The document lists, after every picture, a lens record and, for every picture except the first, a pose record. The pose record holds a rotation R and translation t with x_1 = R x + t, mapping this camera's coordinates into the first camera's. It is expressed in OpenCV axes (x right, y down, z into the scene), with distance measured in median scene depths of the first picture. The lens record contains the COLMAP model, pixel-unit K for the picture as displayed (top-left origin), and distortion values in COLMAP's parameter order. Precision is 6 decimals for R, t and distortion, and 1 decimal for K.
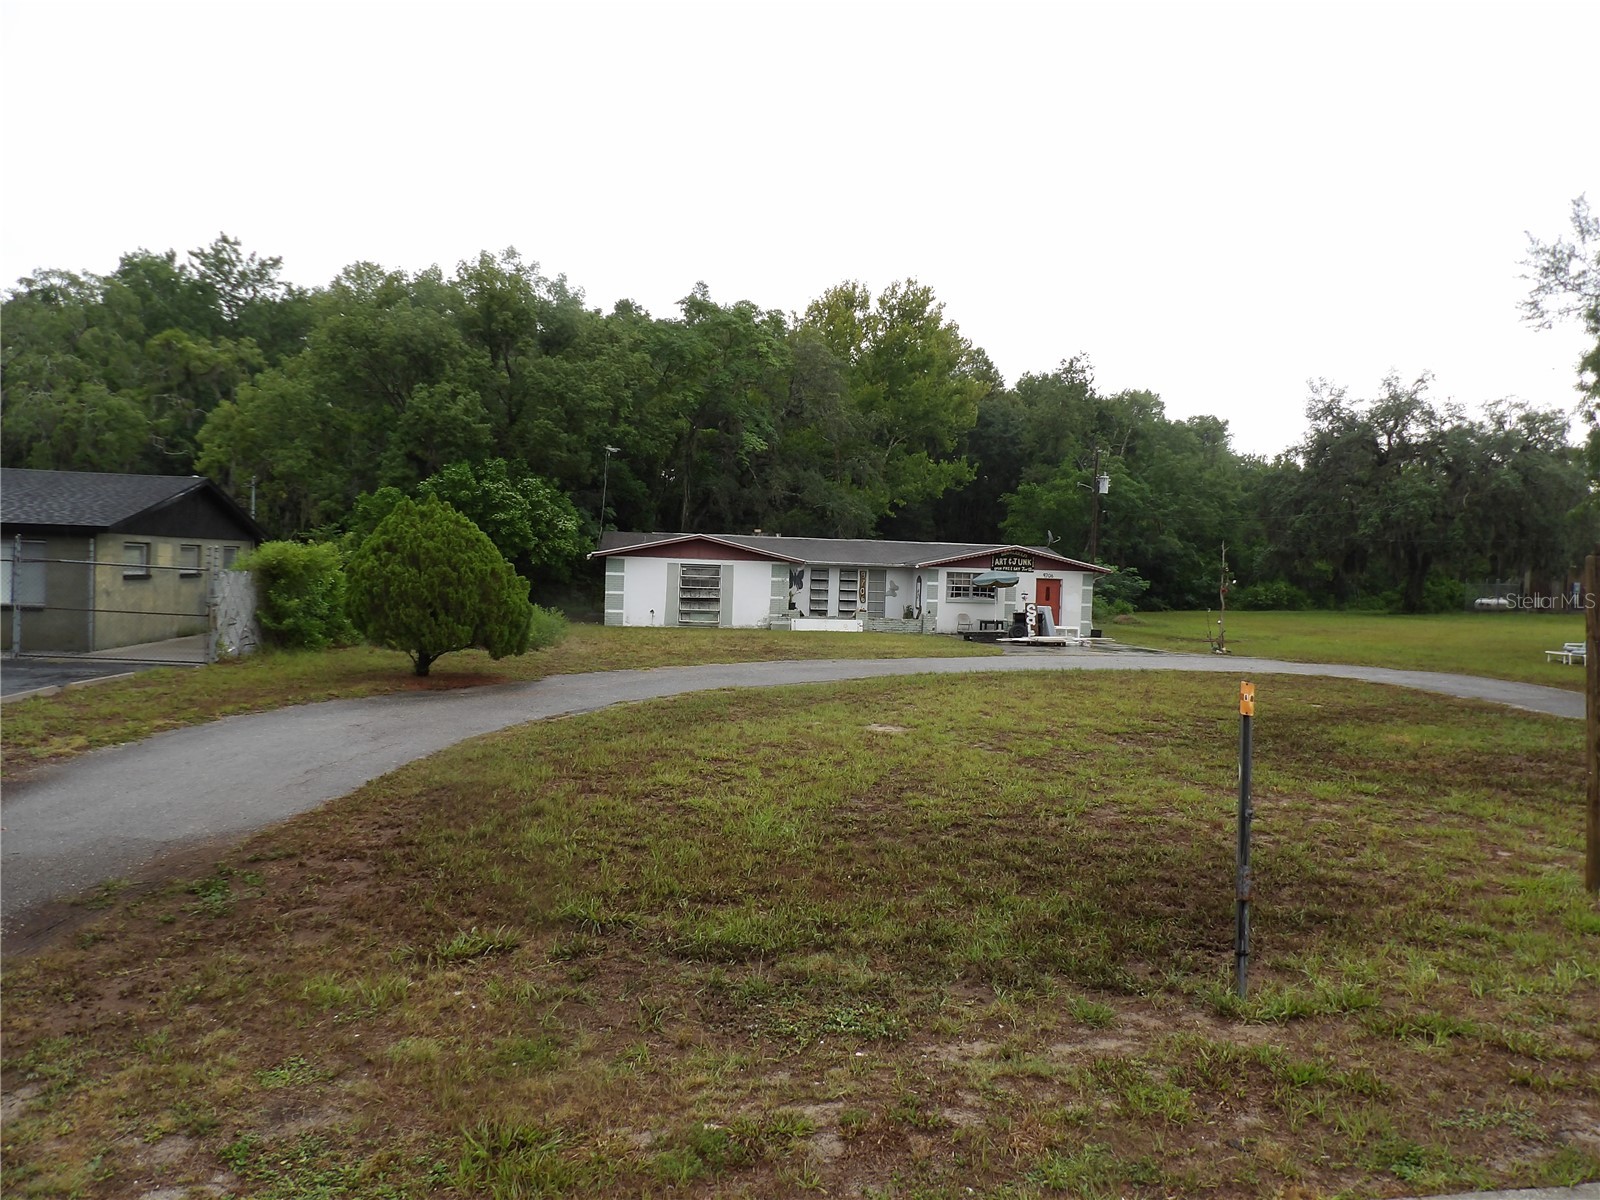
lens RADIAL K [[1170.3, 0, 800.0], [0, 1170.3, 600.0], [0, 0, 1]] dist [-0.030187, 0.053647]
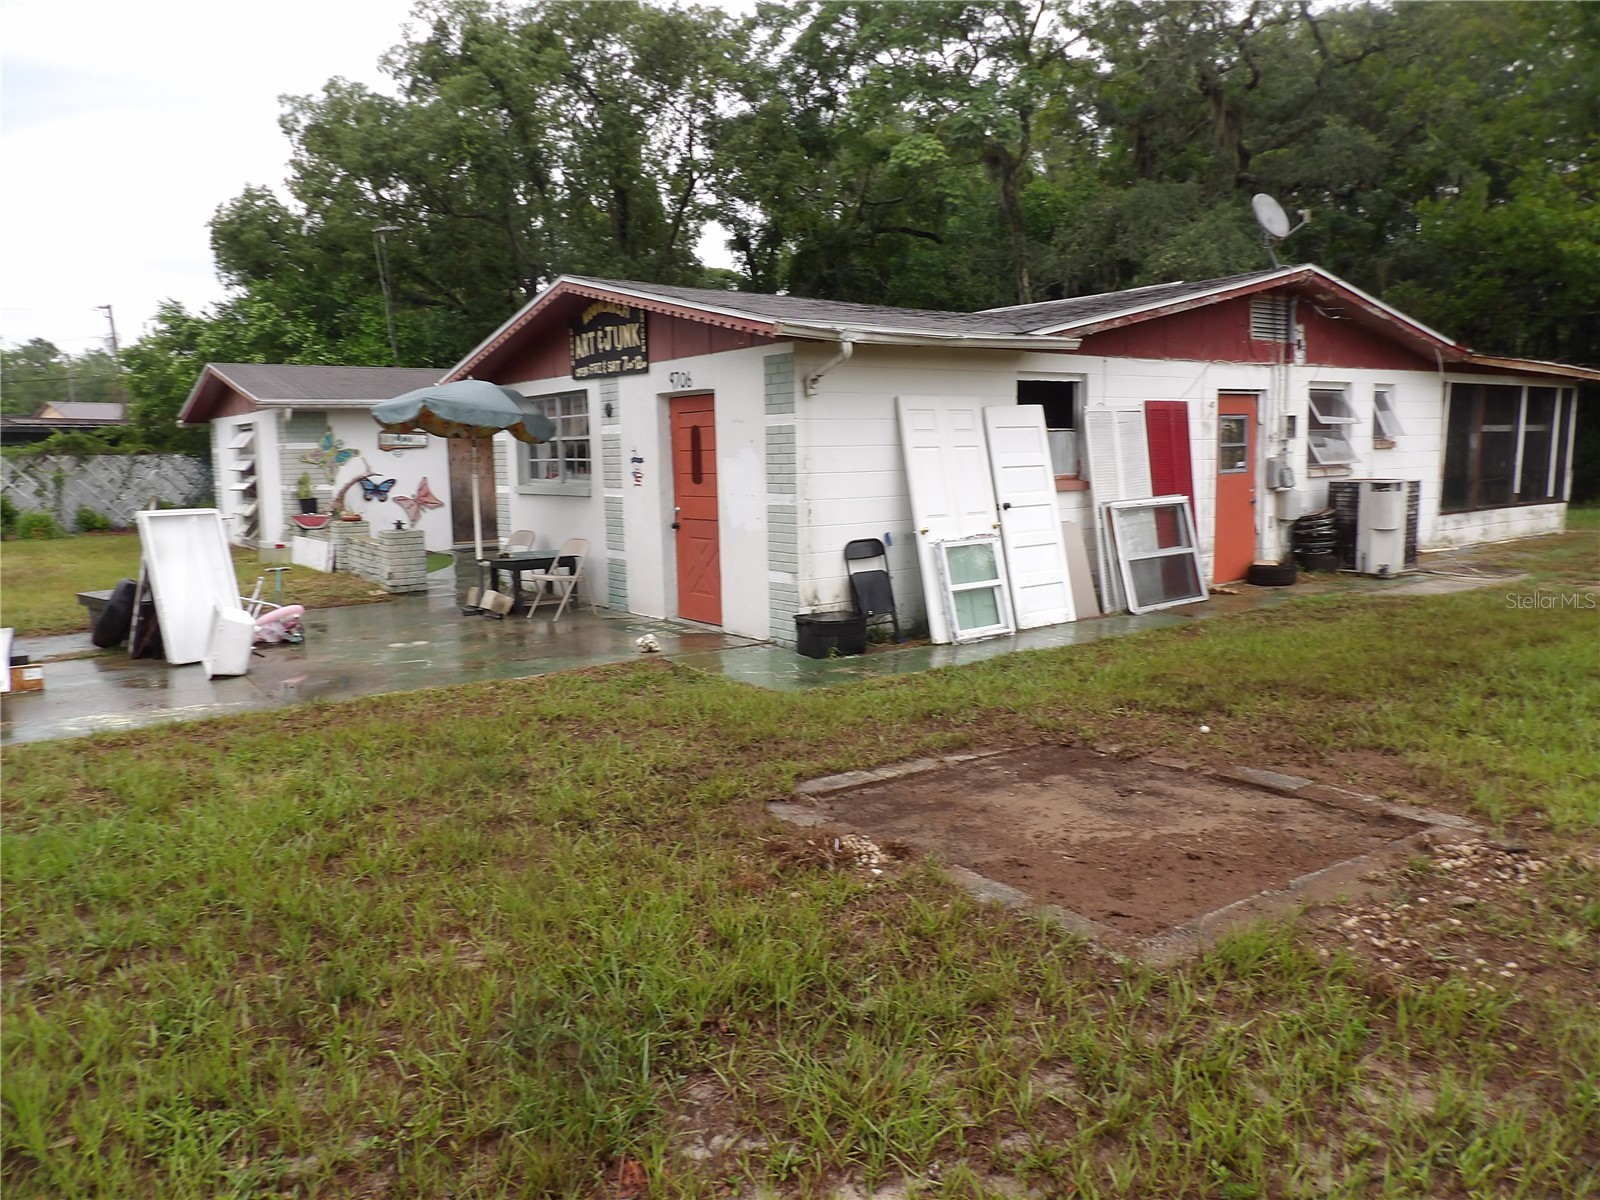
lens RADIAL K [[1153.7, 0, 800.0], [0, 1153.7, 600.0], [0, 0, 1]] dist [-0.020426, -0.001538]
pose [[0.491594, 0.070895, -0.867934, 0.439744], [0.013356, 0.995950, 0.088916, 0.004071], [0.870722, -0.055303, 0.488656, 0.902800]]
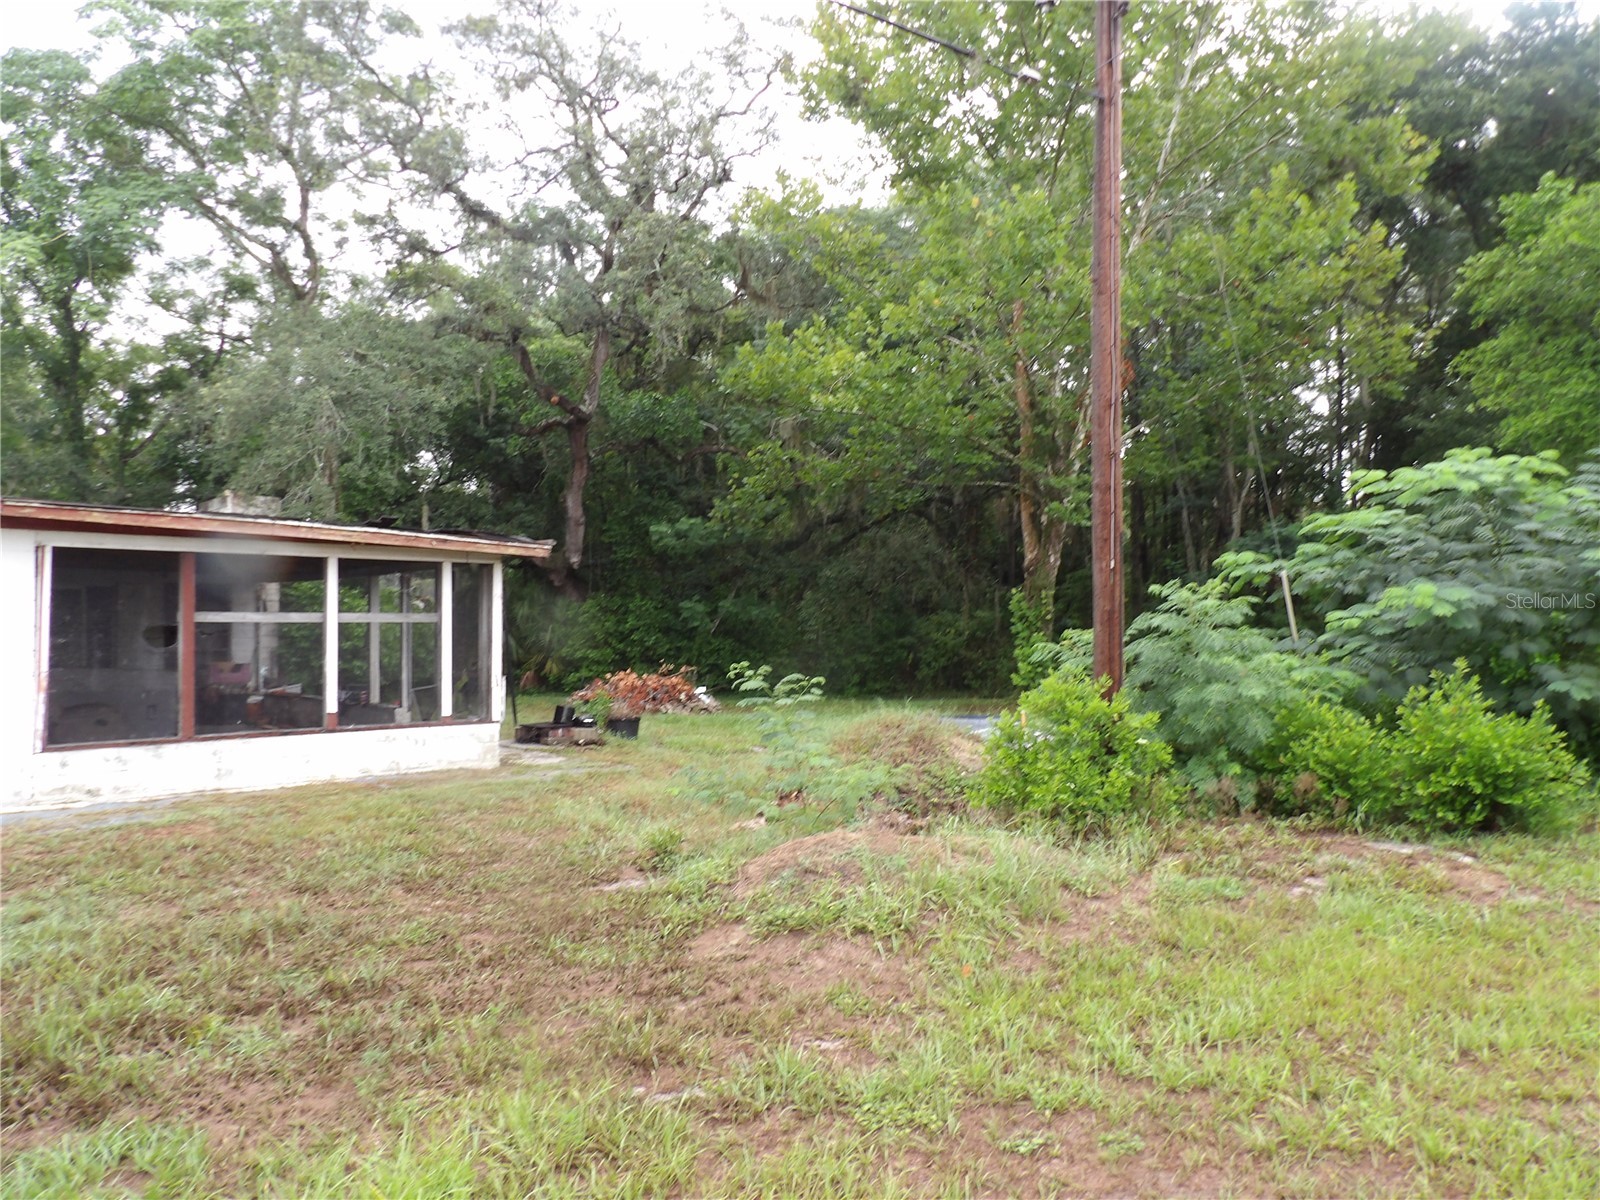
lens RADIAL K [[1170.3, 0, 800.0], [0, 1170.3, 600.0], [0, 0, 1]] dist [-0.030187, 0.053647]
pose [[0.571181, -0.048332, -0.819400, 0.502540], [-0.000966, 0.998225, -0.059553, -0.004397], [0.820824, 0.034807, 0.570120, 1.244248]]
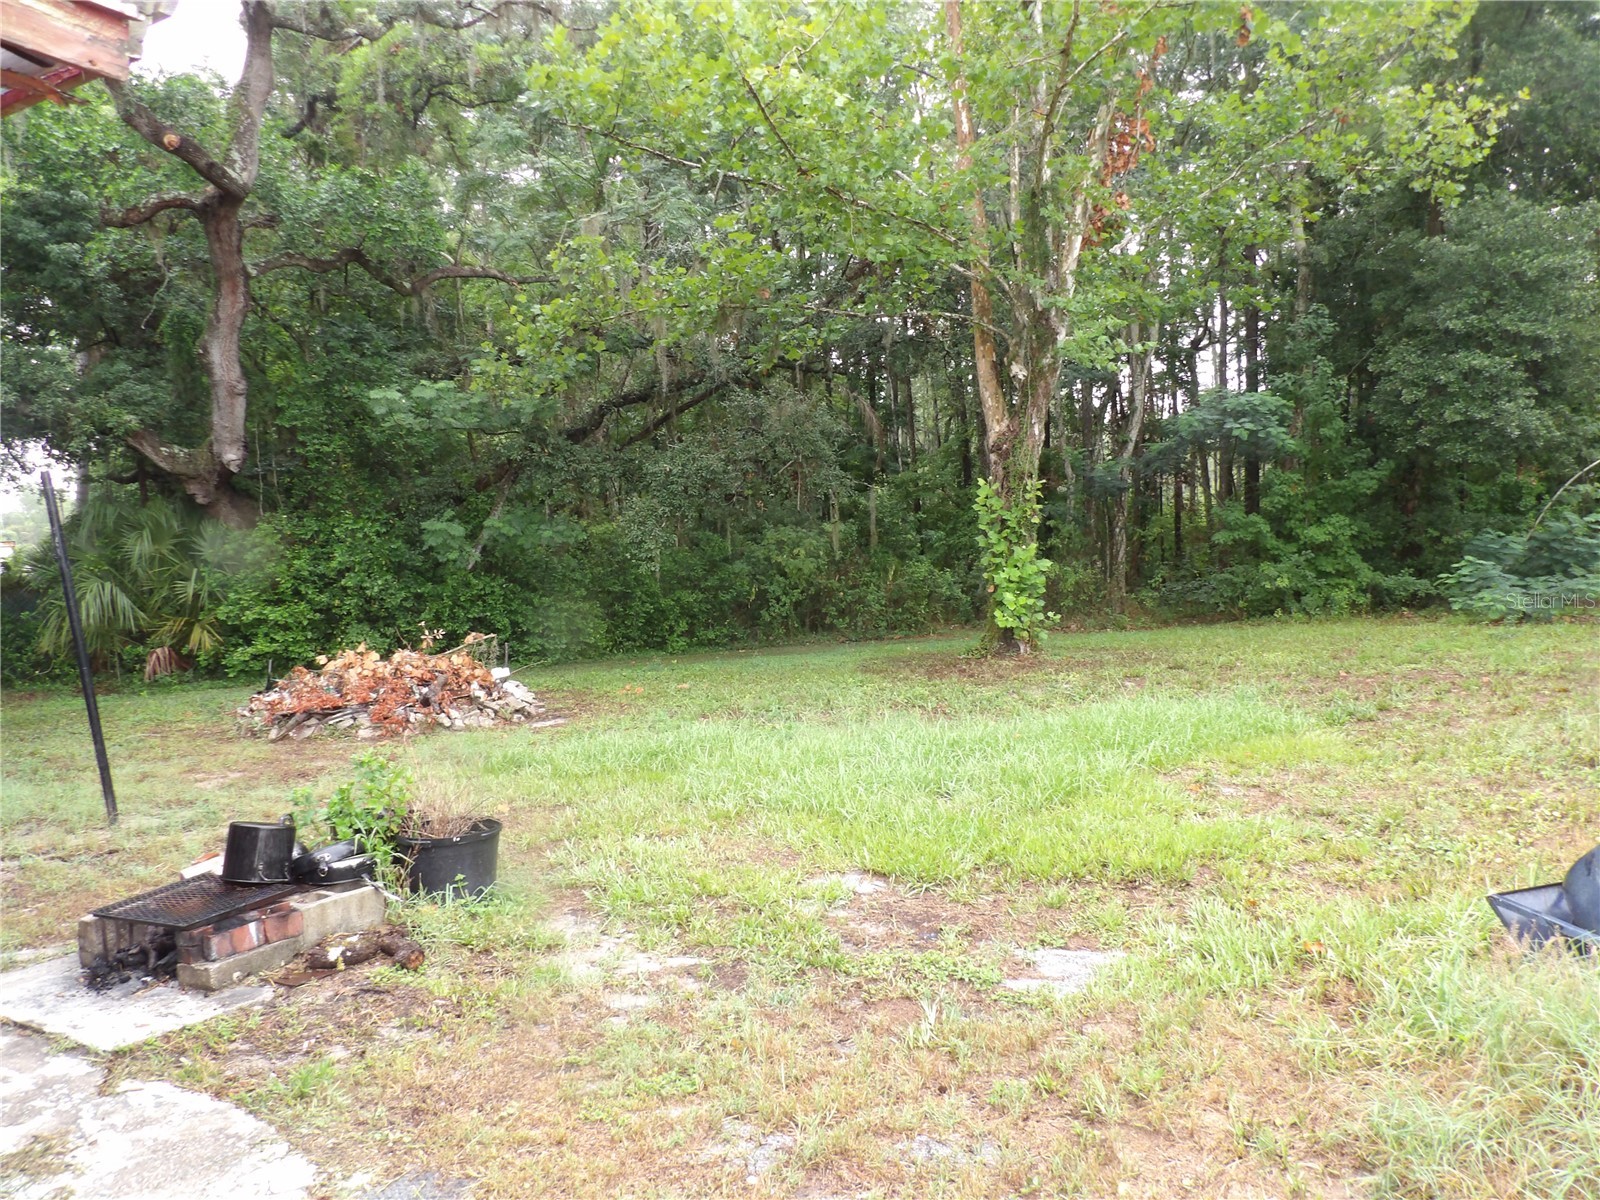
lens RADIAL K [[1155.3, 0, 799.7], [0, 1155.3, 593.9], [0, 0, 1]] dist [-0.032241, 0.056718]
pose [[0.769903, -0.037170, -0.637077, 0.414921], [0.052257, 0.998622, 0.004888, -0.007555], [0.636017, -0.037055, 0.770785, 1.281191]]
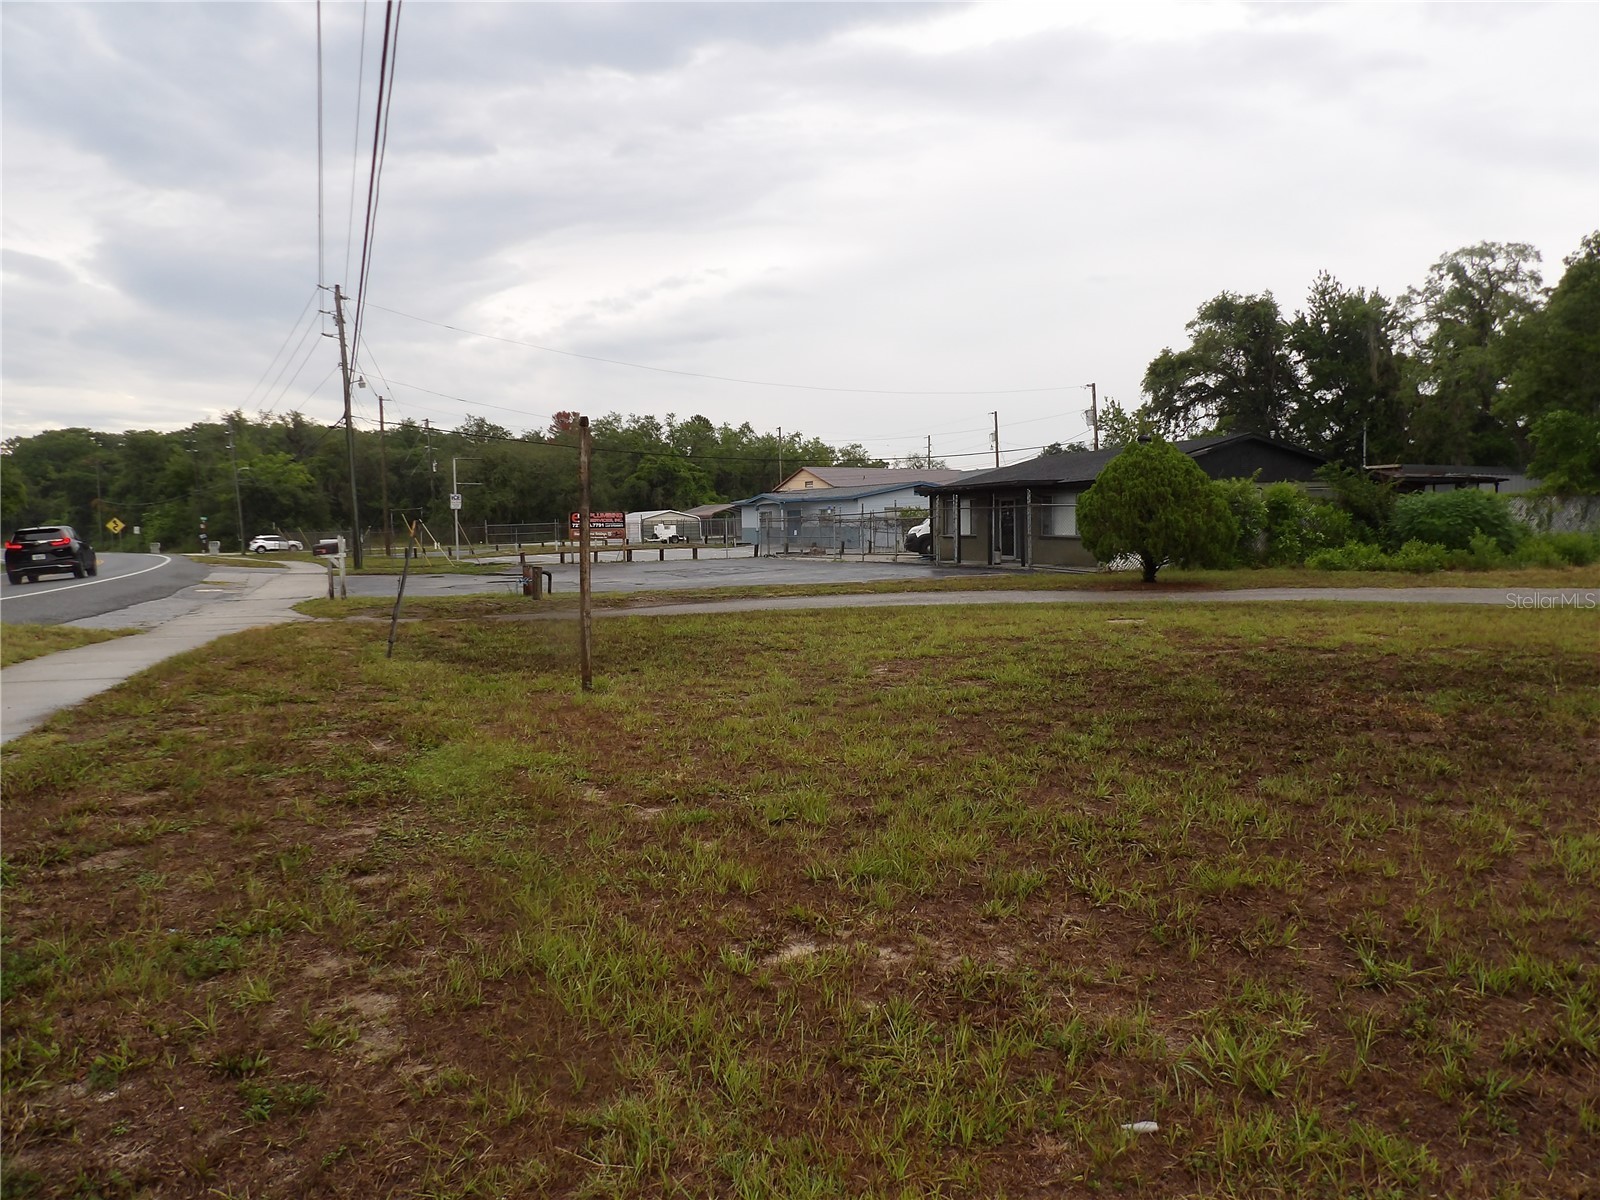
lens RADIAL K [[1149.5, 0, 798.5], [0, 1149.5, 591.6], [0, 0, 1]] dist [-0.039394, 0.049429]
pose [[0.195237, 0.020336, -0.980545, 0.383811], [0.006584, 0.999735, 0.022044, 0.021608], [0.980734, -0.010760, 0.195051, 0.201320]]
